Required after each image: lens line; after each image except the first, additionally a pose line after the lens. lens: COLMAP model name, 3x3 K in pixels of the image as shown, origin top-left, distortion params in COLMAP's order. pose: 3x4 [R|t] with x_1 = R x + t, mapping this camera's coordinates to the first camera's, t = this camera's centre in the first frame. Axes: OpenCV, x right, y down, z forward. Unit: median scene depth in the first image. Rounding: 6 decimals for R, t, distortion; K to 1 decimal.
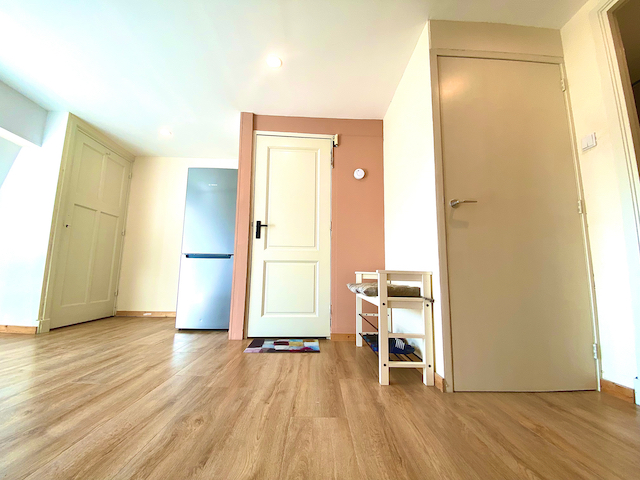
lens RADIAL K [[257.8, 0, 320.0], [0, 257.8, 240.0], [0, 0, 1]] dist [0.000641, -0.000040]
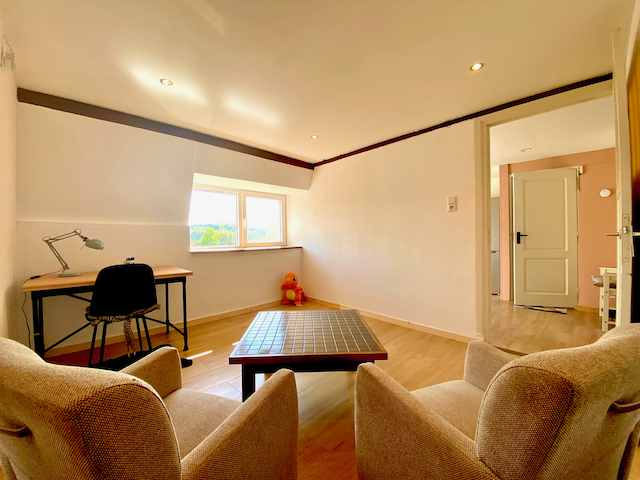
lens RADIAL K [[260.9, 0, 320.0], [0, 260.9, 240.0], [0, 0, 1]] dist [-0.038585, 0.000024]
pose [[0.671036, -0.015500, -0.741263, 0.119089], [0.113311, 0.990181, 0.081871, -0.322159], [0.732715, -0.138932, 0.666203, -1.059051]]
